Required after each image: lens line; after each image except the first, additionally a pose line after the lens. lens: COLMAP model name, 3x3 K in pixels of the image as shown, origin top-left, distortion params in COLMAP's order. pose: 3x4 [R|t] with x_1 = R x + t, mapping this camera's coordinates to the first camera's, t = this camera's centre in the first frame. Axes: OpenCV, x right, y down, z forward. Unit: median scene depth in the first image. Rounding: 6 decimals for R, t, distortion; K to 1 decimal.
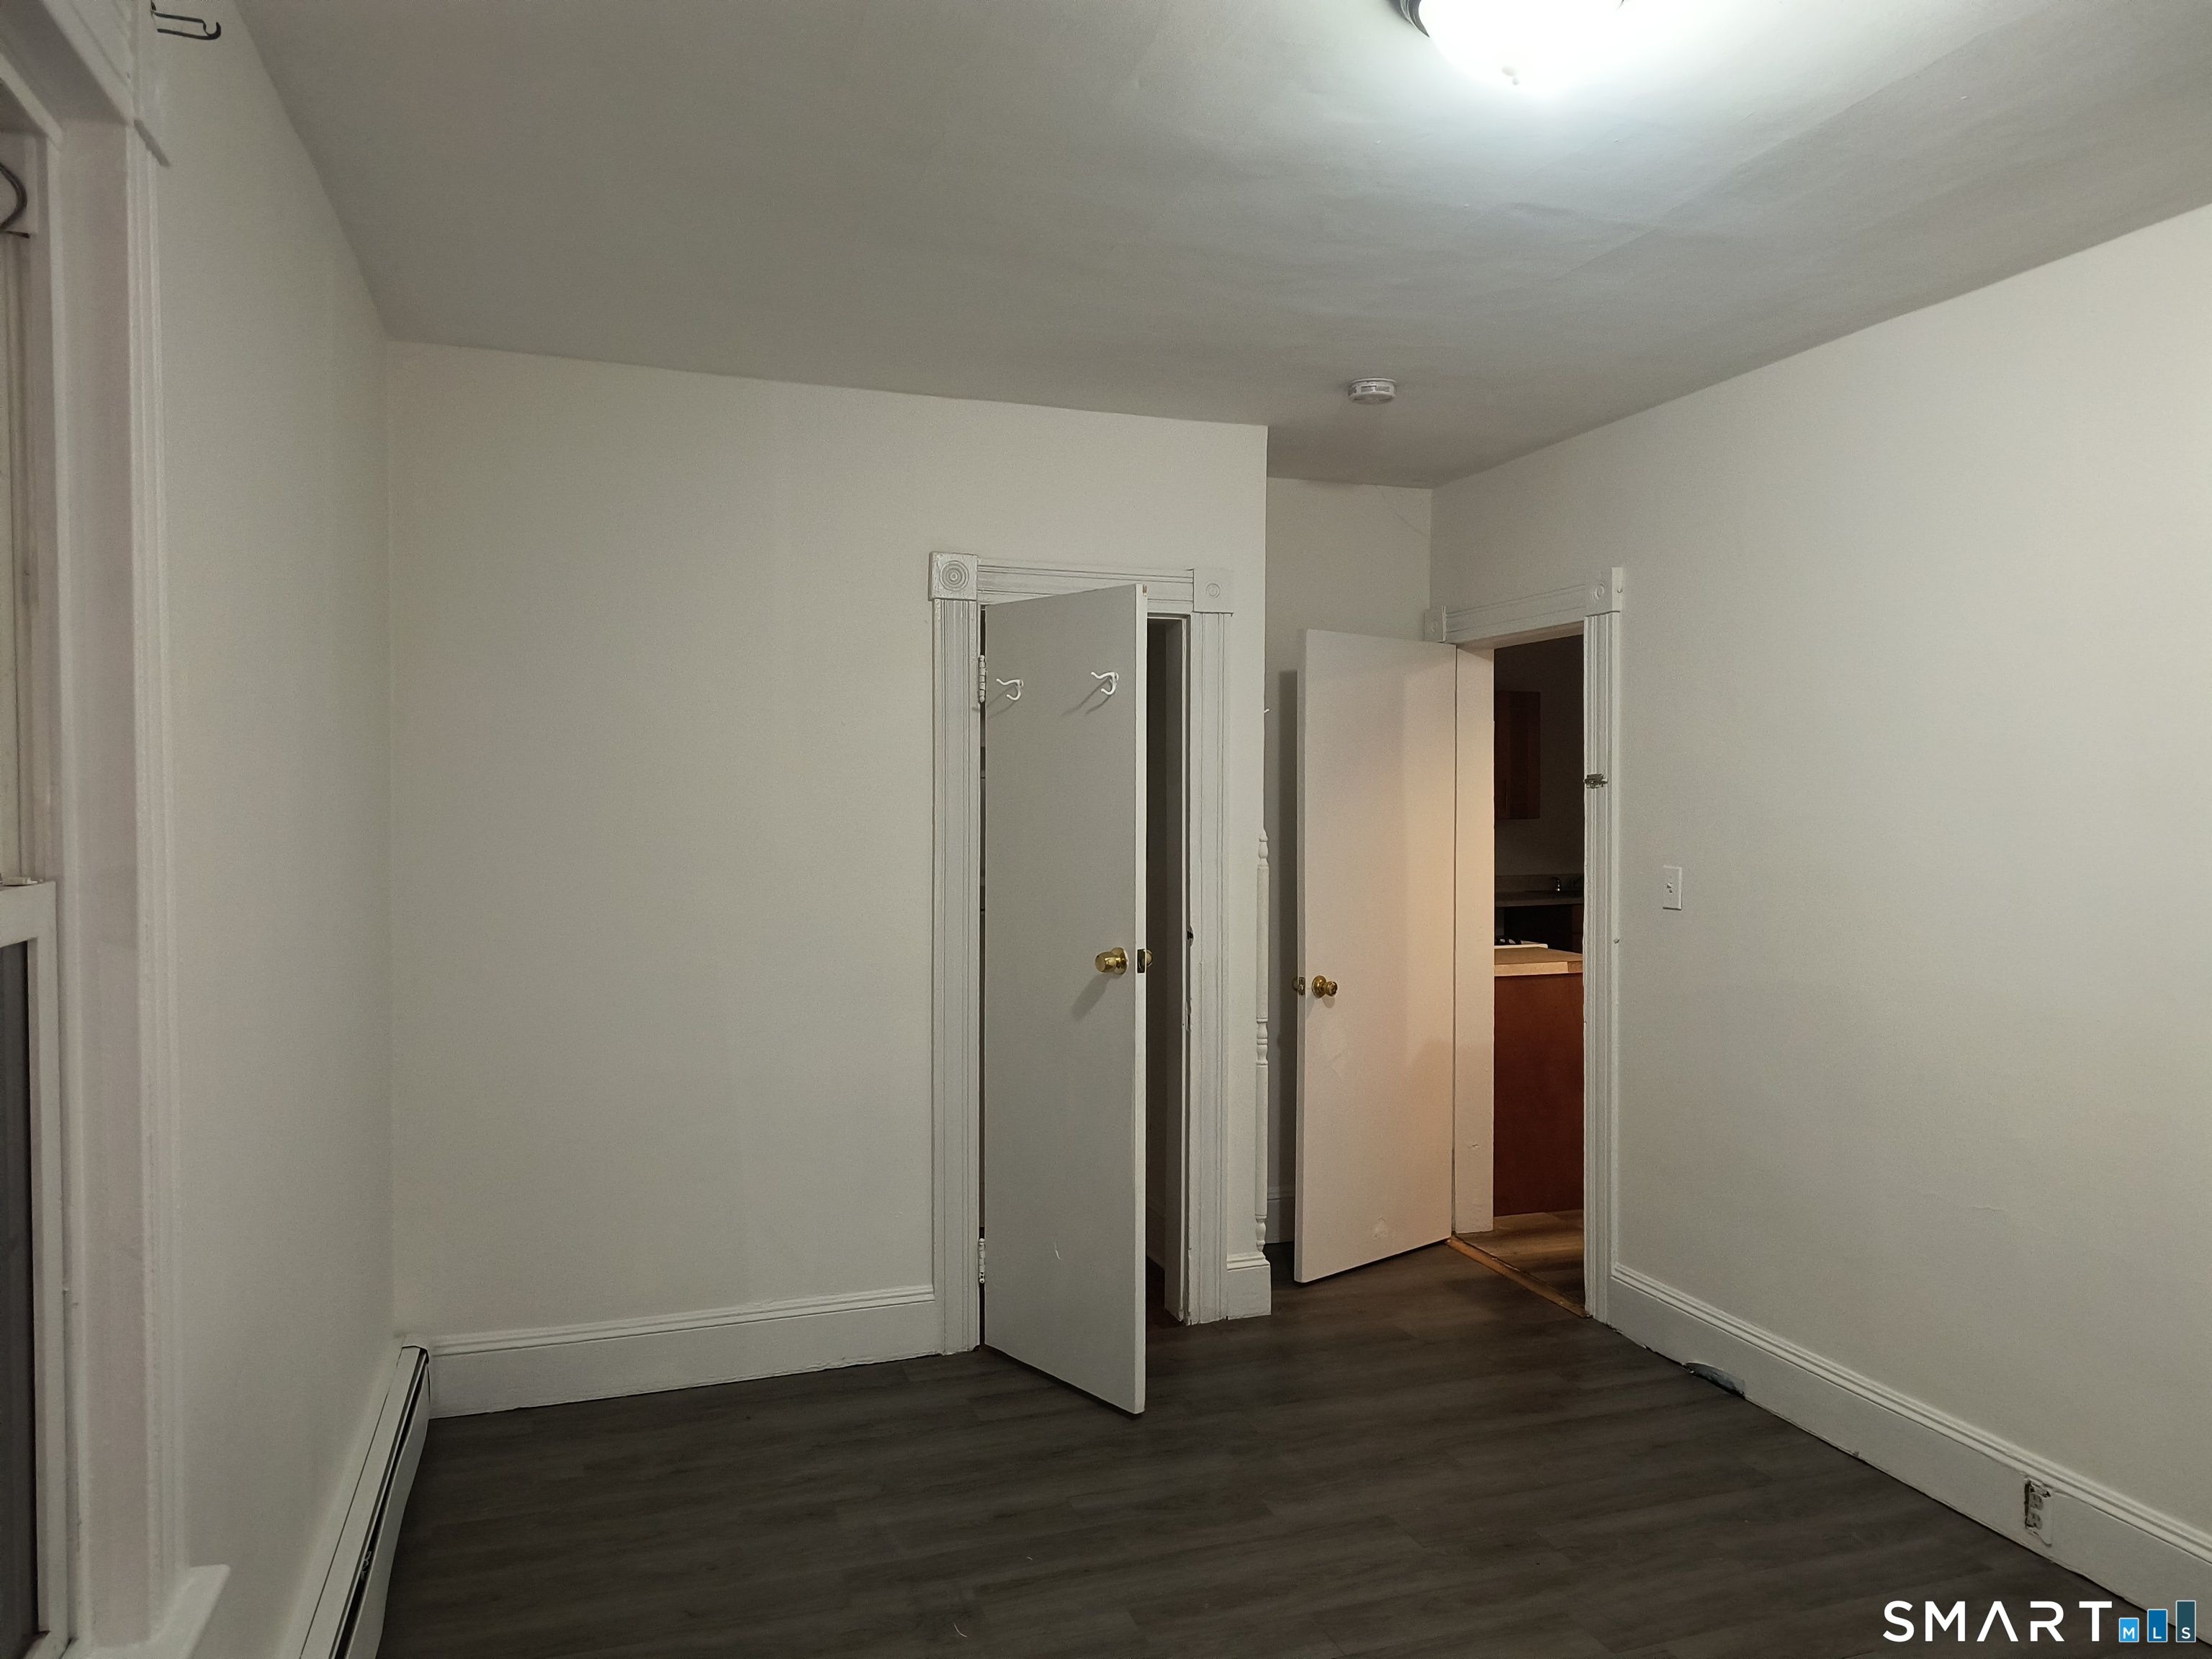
lens RADIAL K [[1512.6, 0, 1110.4], [0, 1512.6, 819.9], [0, 0, 1]] dist [0.045114, -0.051573]
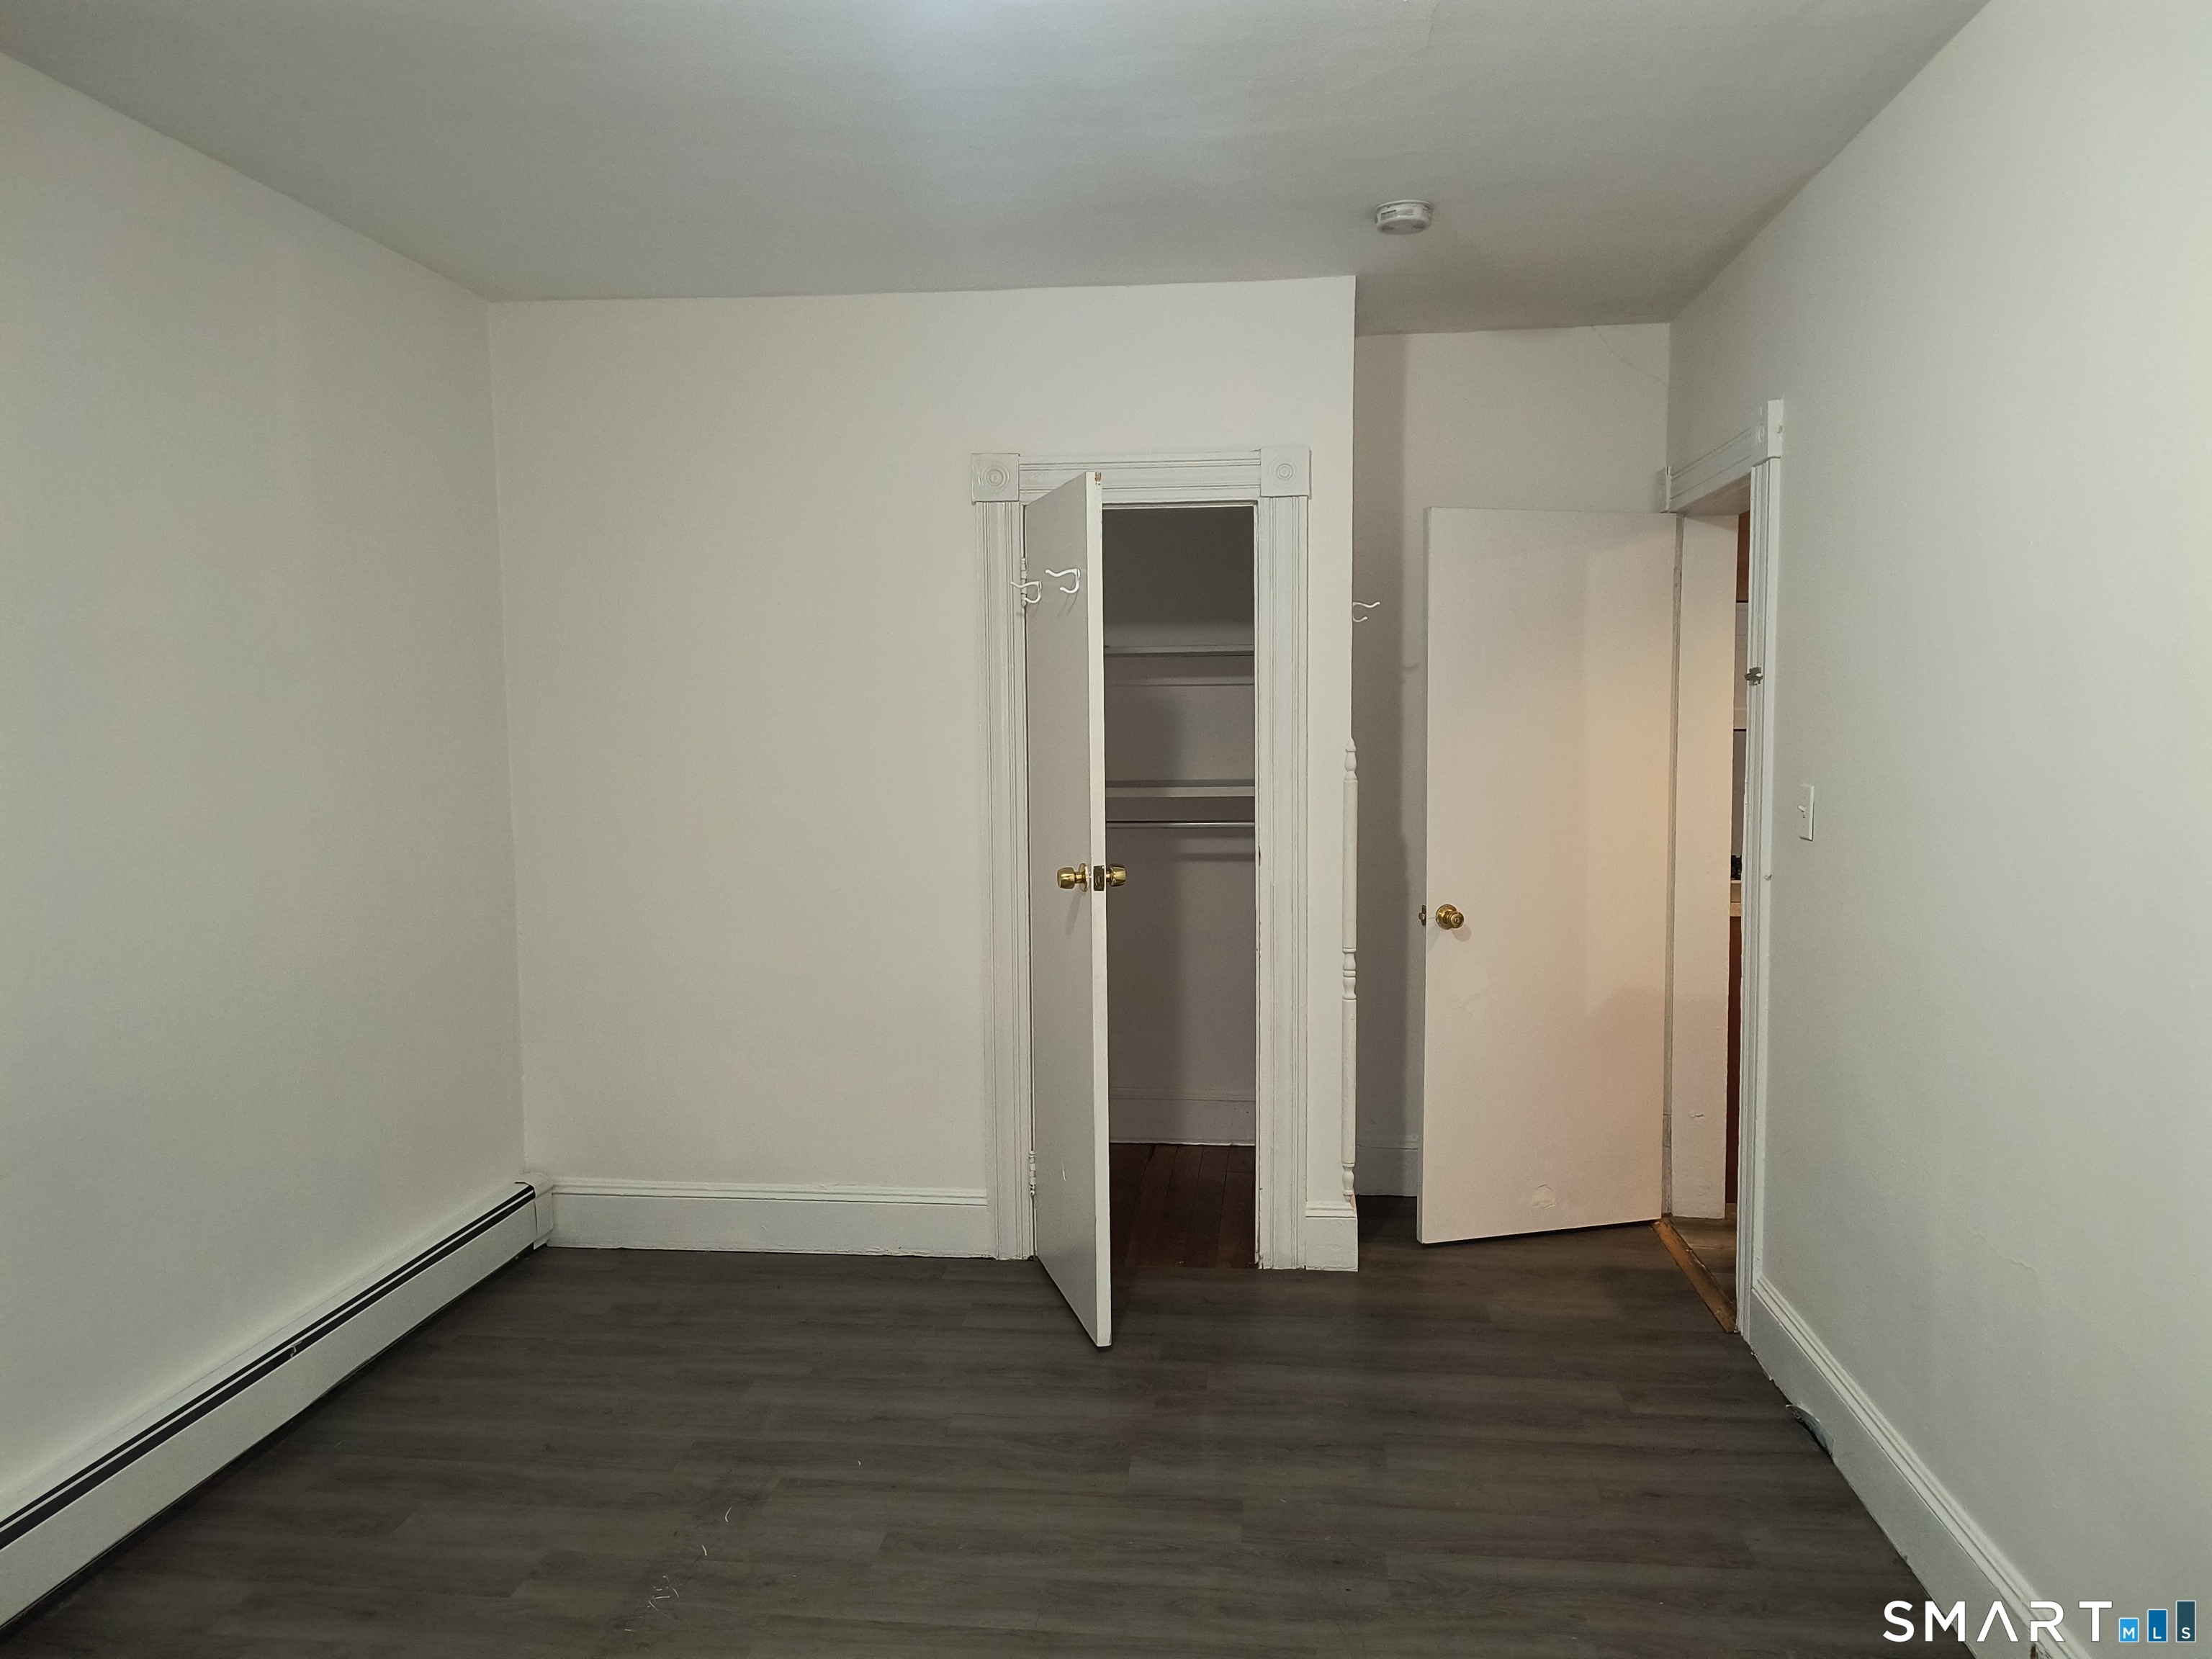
lens RADIAL K [[1484.0, 0, 865.4], [0, 1484.0, 824.8], [0, 0, 1]] dist [0.070382, -0.060506]
pose [[0.907018, 0.023848, -0.420417, 0.227805], [0.002534, 0.998068, 0.062082, 0.001973], [0.421085, -0.057375, 0.905205, 0.083517]]
